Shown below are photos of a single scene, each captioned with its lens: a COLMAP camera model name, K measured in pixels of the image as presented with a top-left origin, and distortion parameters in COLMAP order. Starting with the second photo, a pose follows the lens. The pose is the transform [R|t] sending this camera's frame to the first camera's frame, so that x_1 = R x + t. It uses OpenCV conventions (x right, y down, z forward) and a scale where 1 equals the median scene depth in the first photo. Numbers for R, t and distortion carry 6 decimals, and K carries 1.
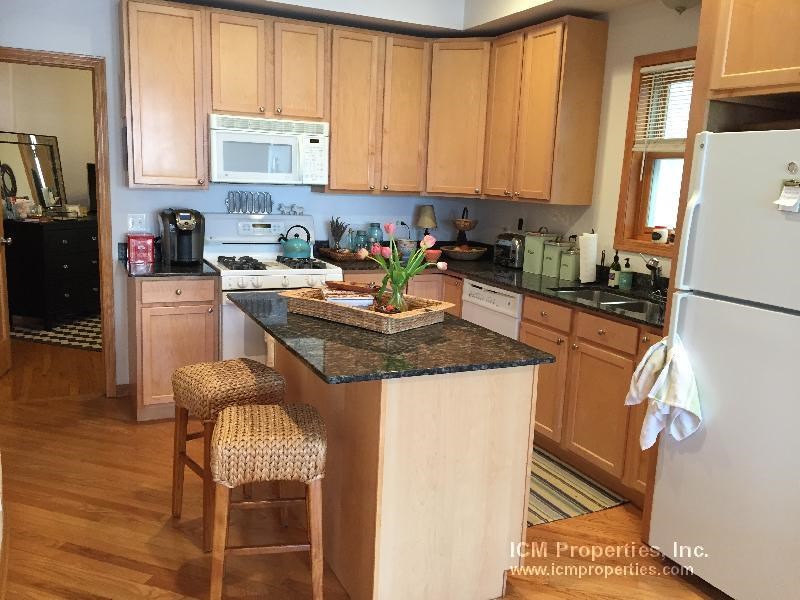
lens RADIAL K [[702.6, 0, 403.0], [0, 702.6, 304.0], [0, 0, 1]] dist [0.048051, -0.025604]
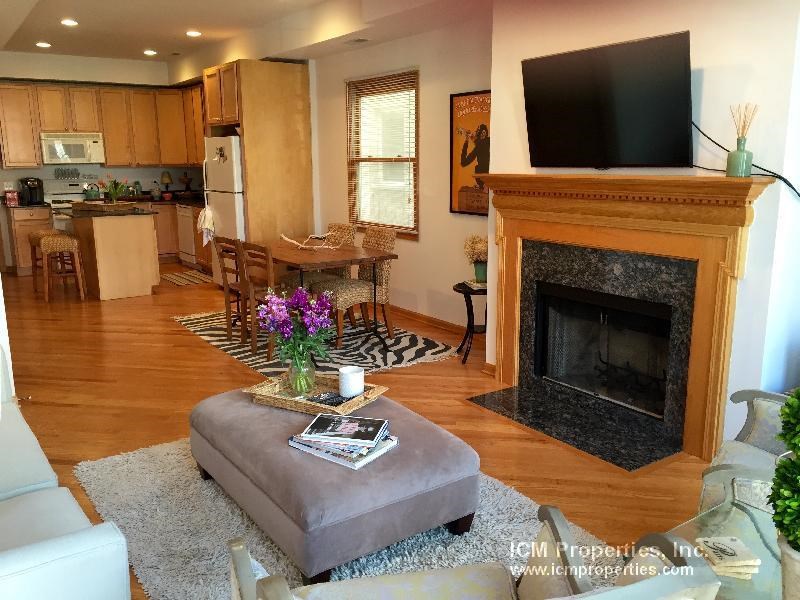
lens RADIAL K [[702.6, 0, 399.5], [0, 702.6, 299.8], [0, 0, 1]] dist [0.048051, -0.025604]
pose [[0.987836, -0.080607, 0.132975, 0.446018], [0.077788, 0.996624, 0.026268, 0.248710], [-0.134643, -0.015605, 0.990771, -1.211768]]
